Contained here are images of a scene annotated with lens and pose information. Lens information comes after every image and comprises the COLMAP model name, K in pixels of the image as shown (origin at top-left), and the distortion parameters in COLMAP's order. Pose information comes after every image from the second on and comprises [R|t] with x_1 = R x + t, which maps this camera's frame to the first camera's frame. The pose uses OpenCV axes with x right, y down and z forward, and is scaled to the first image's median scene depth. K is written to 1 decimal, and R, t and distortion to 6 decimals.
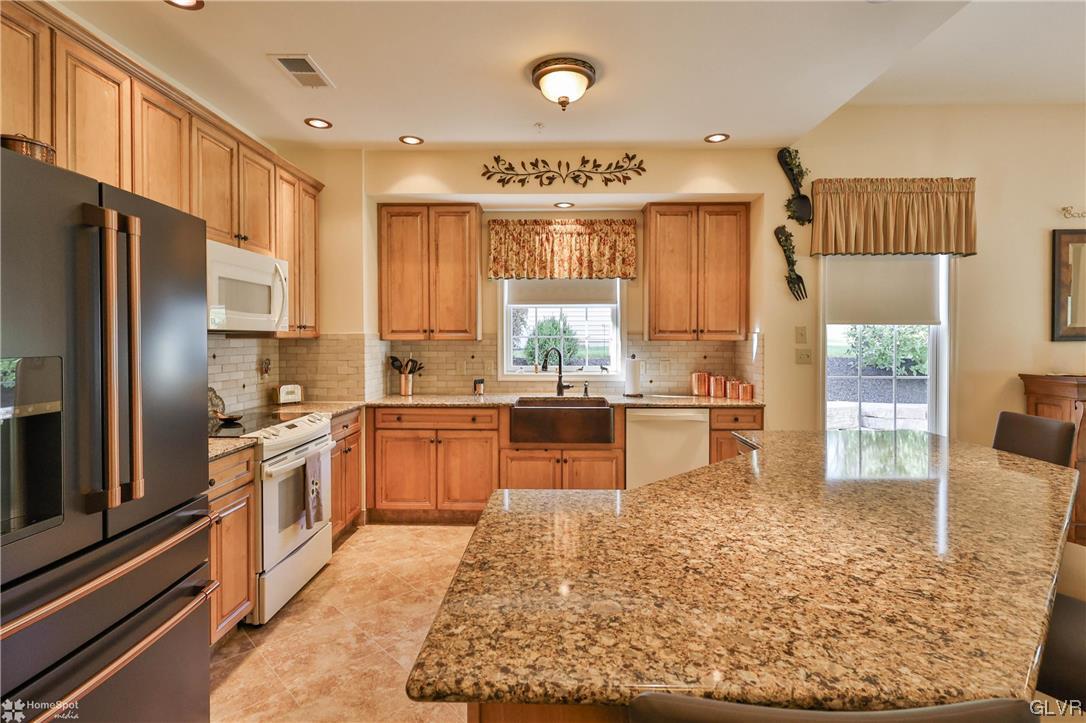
lens RADIAL K [[535.9, 0, 542.2], [0, 535.9, 341.8], [0, 0, 1]] dist [-0.002887, 0.002178]
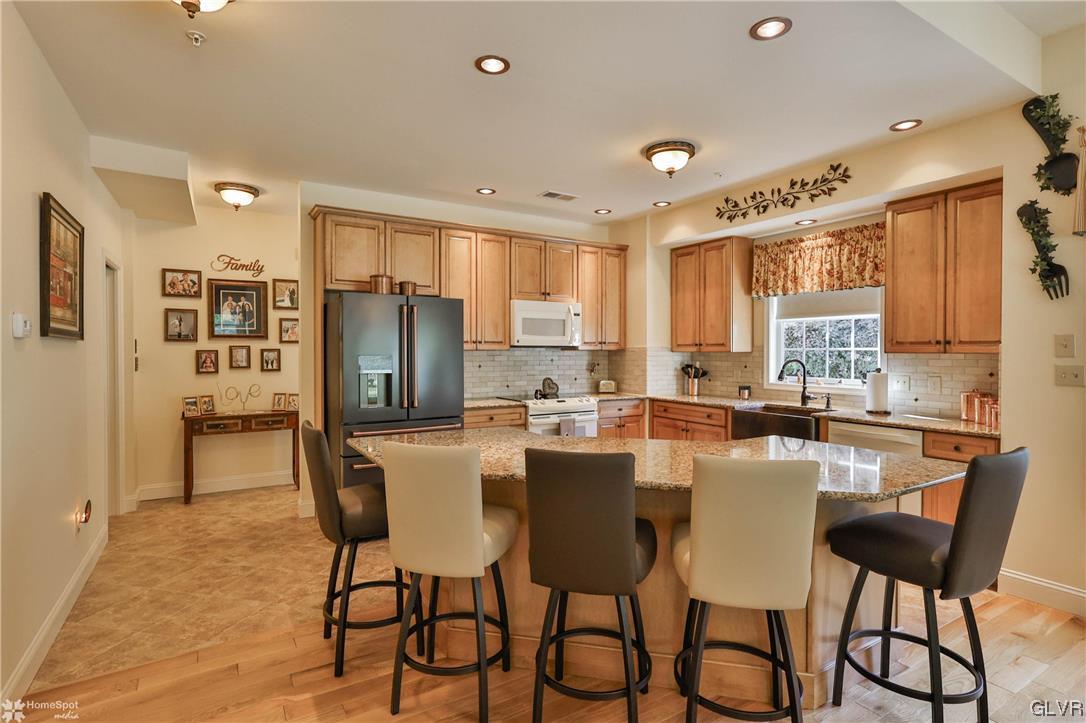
lens RADIAL K [[535.9, 0, 546.5], [0, 535.9, 355.7], [0, 0, 1]] dist [-0.002887, 0.002178]
pose [[0.546592, 0.009560, -0.837345, 0.695865], [-0.007632, 0.999950, 0.006435, 0.000572], [0.837364, 0.002873, 0.546638, 0.013673]]
